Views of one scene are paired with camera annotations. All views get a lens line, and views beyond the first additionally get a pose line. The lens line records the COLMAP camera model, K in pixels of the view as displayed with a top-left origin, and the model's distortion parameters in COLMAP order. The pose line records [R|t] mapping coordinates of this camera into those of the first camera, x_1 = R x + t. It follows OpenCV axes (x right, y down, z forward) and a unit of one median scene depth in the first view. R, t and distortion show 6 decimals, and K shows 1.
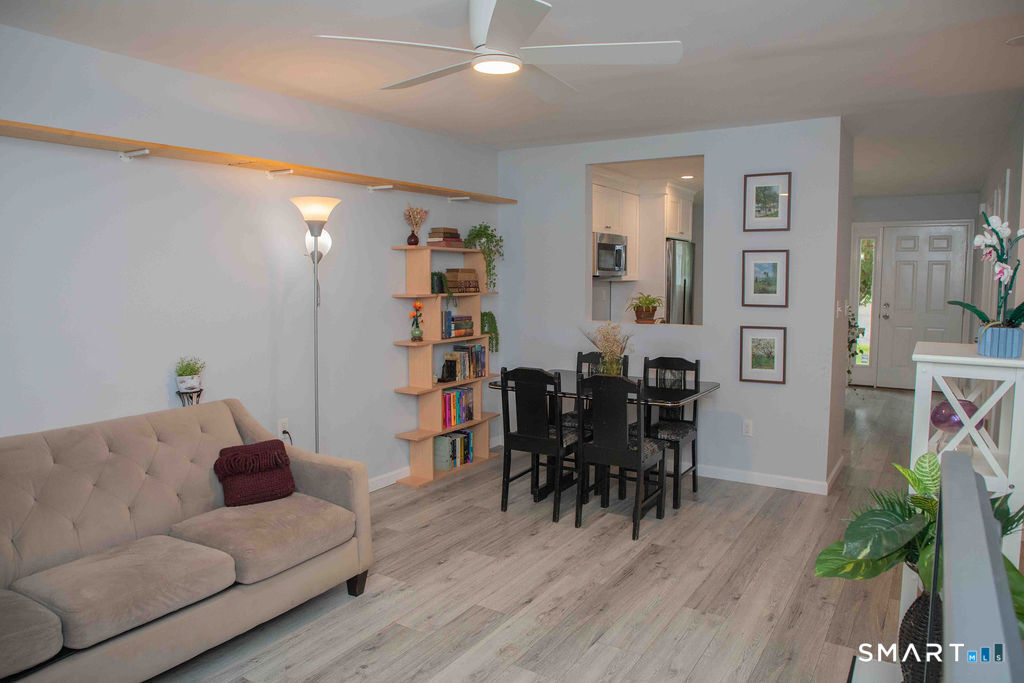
lens RADIAL K [[695.2, 0, 491.7], [0, 695.2, 338.1], [0, 0, 1]] dist [-0.065089, 0.033831]
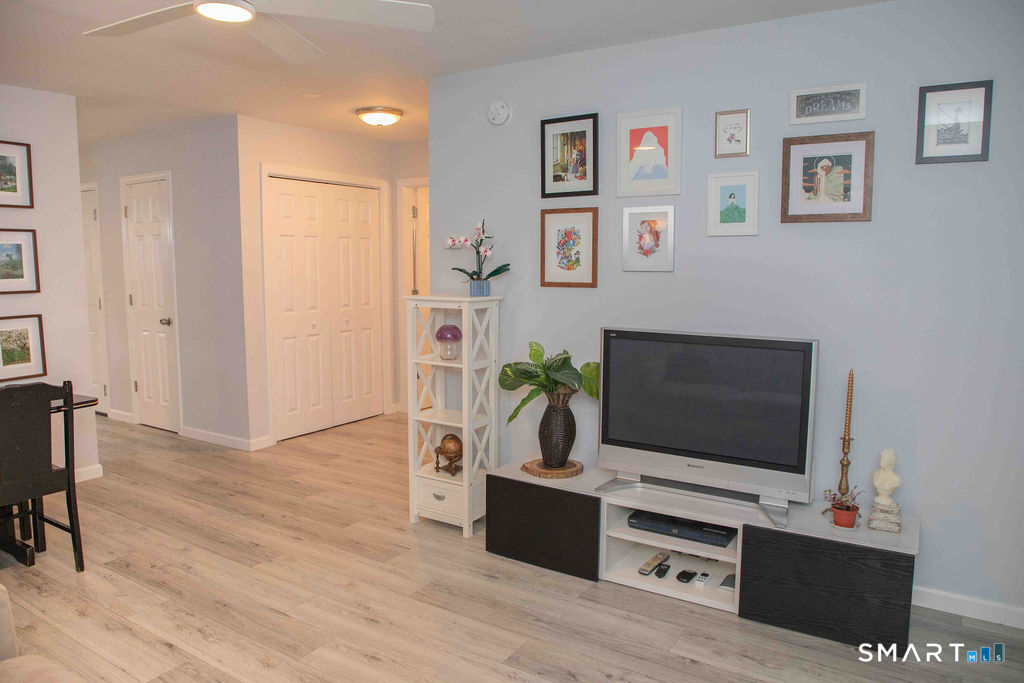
lens RADIAL K [[702.3, 0, 518.7], [0, 702.3, 341.2], [0, 0, 1]] dist [-0.071994, 0.033159]
pose [[-0.014787, -0.114332, 0.993333, -0.619109], [0.093598, 0.988921, 0.115218, -0.031882], [-0.995500, 0.094678, -0.003921, 0.464545]]
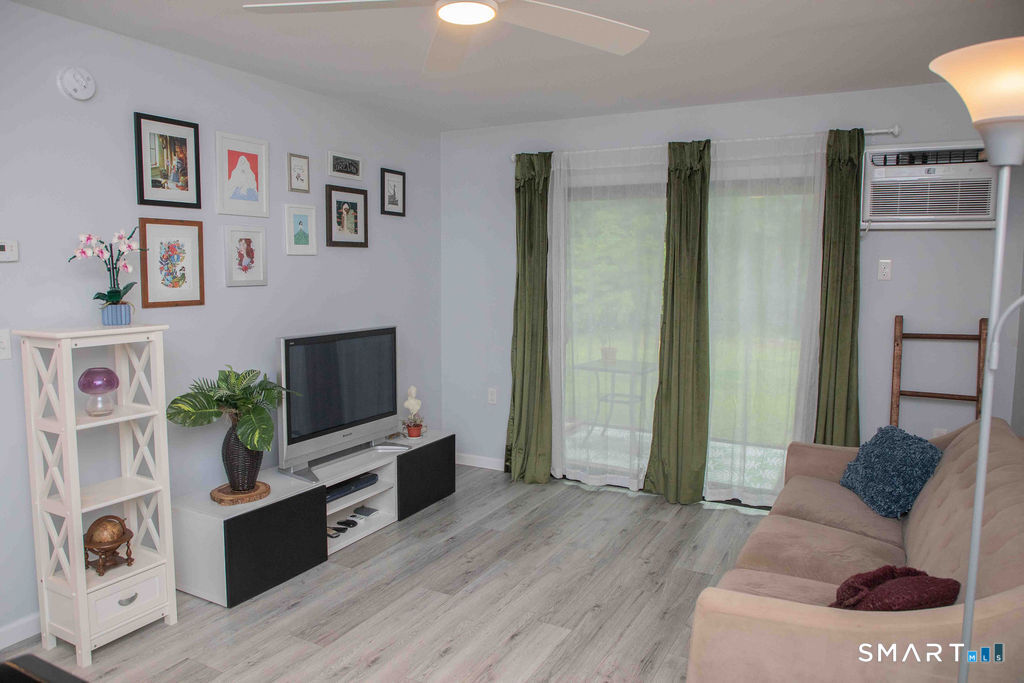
lens RADIAL K [[702.3, 0, 518.7], [0, 702.3, 341.2], [0, 0, 1]] dist [-0.071994, 0.033159]
pose [[-0.995254, 0.007848, -0.096998, 0.016058], [-0.011355, 0.980570, 0.195839, -0.120341], [0.096651, 0.196011, -0.975827, 1.289765]]
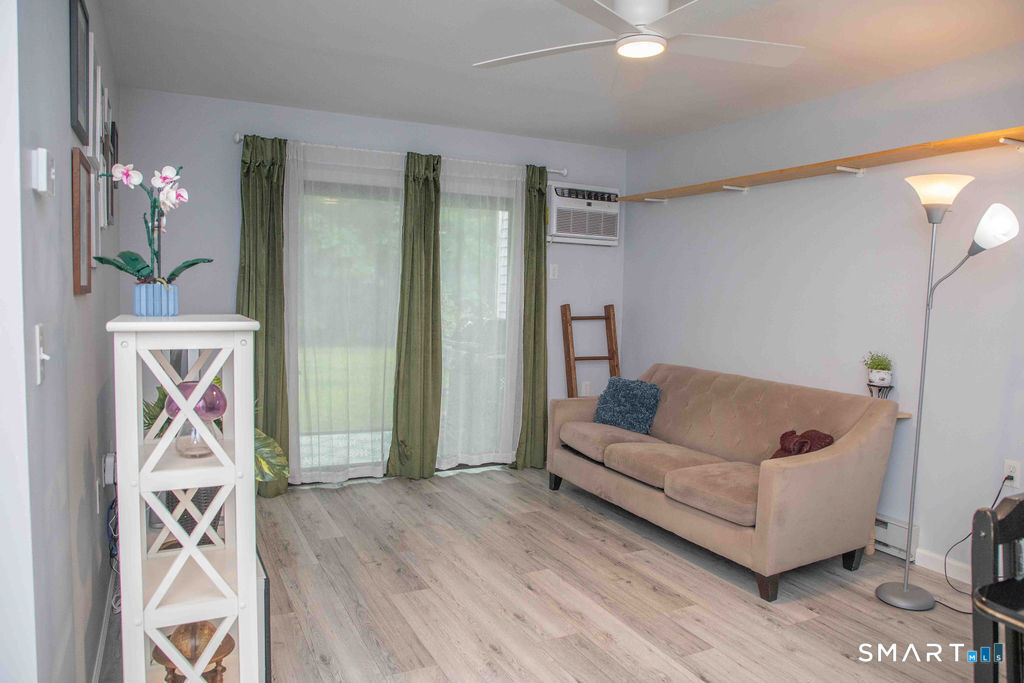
lens RADIAL K [[702.3, 0, 518.7], [0, 702.3, 341.2], [0, 0, 1]] dist [-0.071994, 0.033159]
pose [[-0.491166, 0.055268, -0.869311, 0.683168], [-0.103500, 0.987212, 0.121242, -0.054053], [0.864895, 0.149524, -0.479164, 0.960169]]
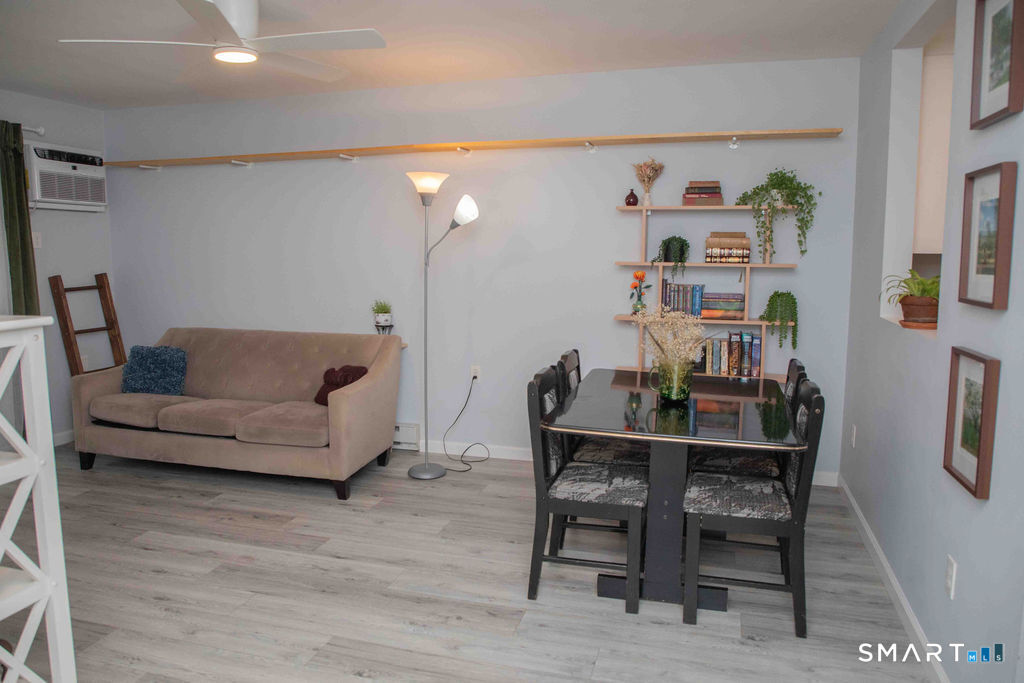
lens RADIAL K [[702.3, 0, 518.7], [0, 702.3, 341.2], [0, 0, 1]] dist [-0.071994, 0.033159]
pose [[0.304750, 0.127385, -0.943875, 0.901848], [-0.090612, 0.990398, 0.104408, -0.056437], [0.948112, 0.053708, 0.313366, 0.772308]]
